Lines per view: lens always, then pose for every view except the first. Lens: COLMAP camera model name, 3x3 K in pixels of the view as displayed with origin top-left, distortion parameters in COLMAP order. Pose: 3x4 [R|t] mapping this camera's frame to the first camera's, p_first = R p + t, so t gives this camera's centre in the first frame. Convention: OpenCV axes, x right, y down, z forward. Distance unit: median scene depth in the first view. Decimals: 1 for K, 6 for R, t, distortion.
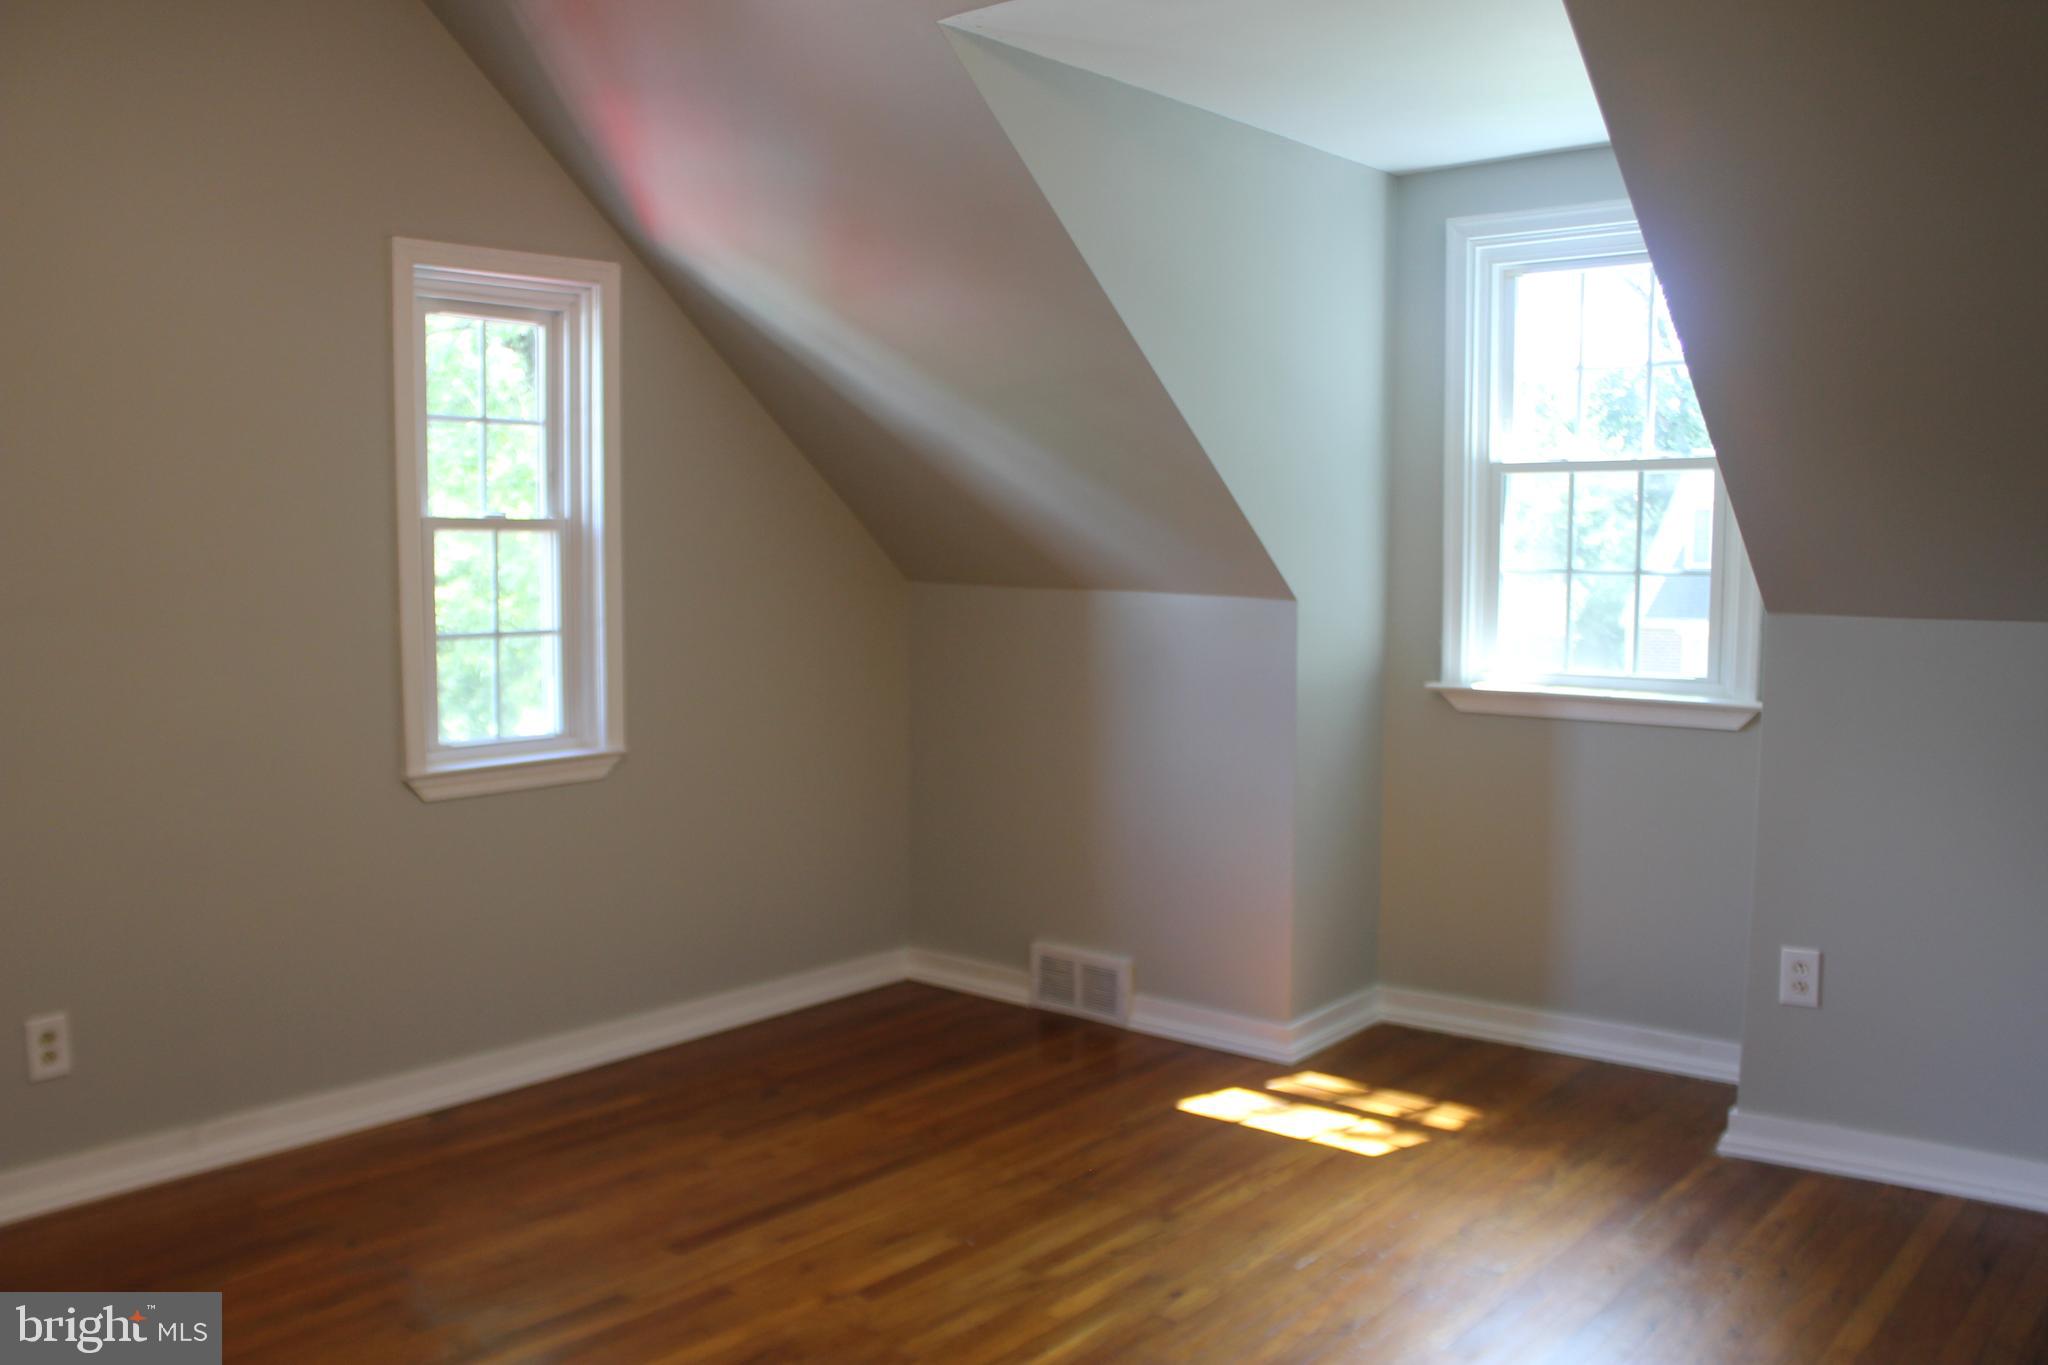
lens RADIAL K [[1791.1, 0, 1028.7], [0, 1791.1, 726.8], [0, 0, 1]] dist [-0.184068, 0.151720]
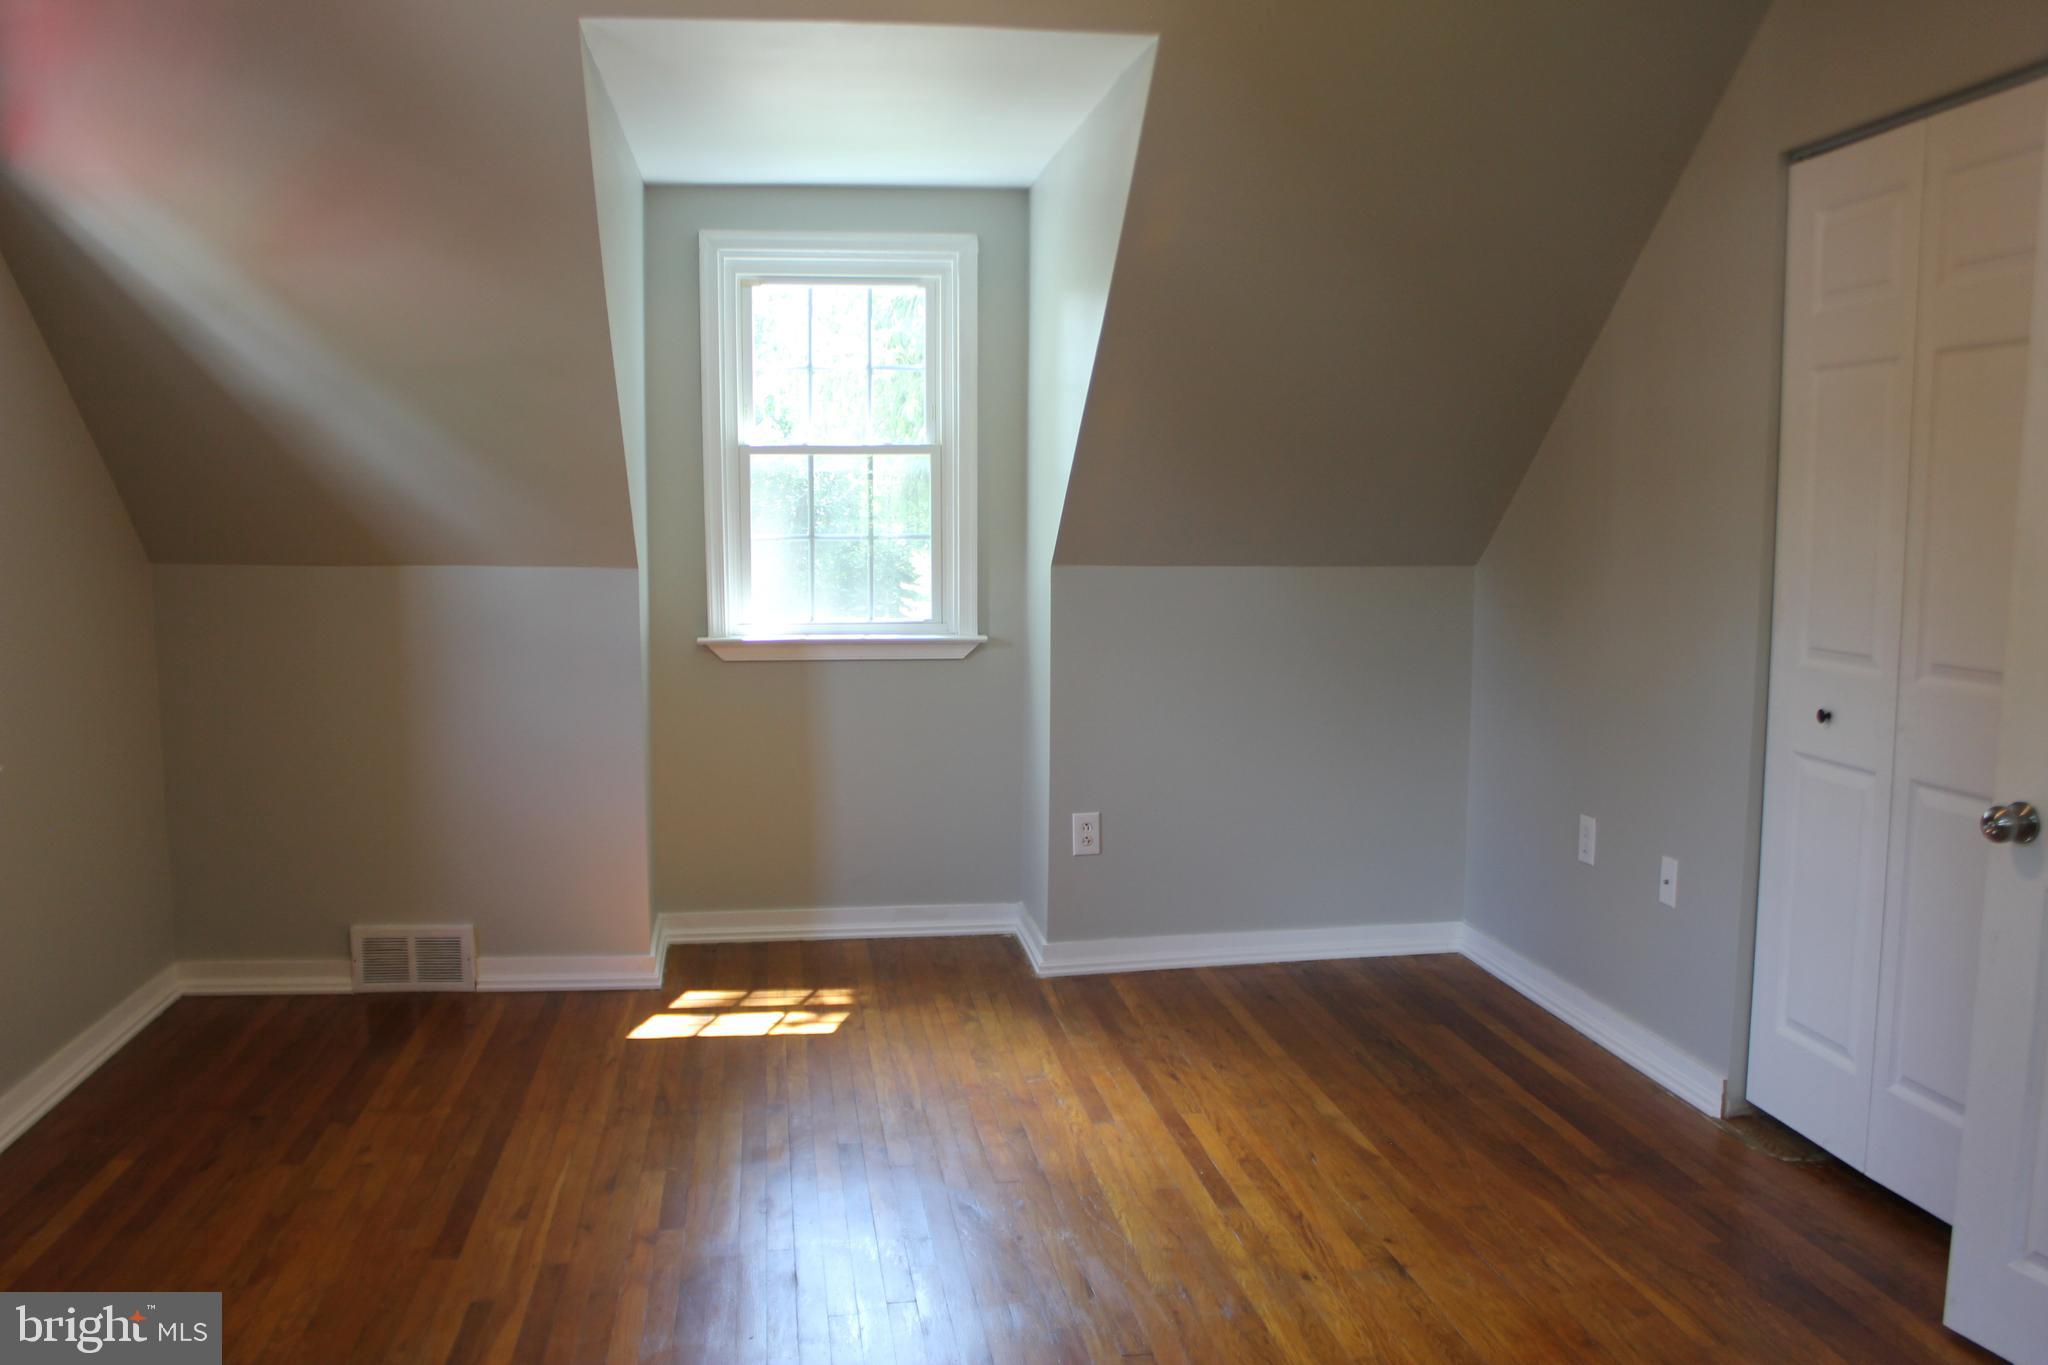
lens RADIAL K [[1791.1, 0, 1028.7], [0, 1791.1, 726.8], [0, 0, 1]] dist [-0.184068, 0.151720]
pose [[0.650111, -0.087888, 0.754739, -0.524508], [0.075201, 0.995854, 0.051190, -0.011251], [-0.756109, 0.023478, 0.654025, 0.100039]]
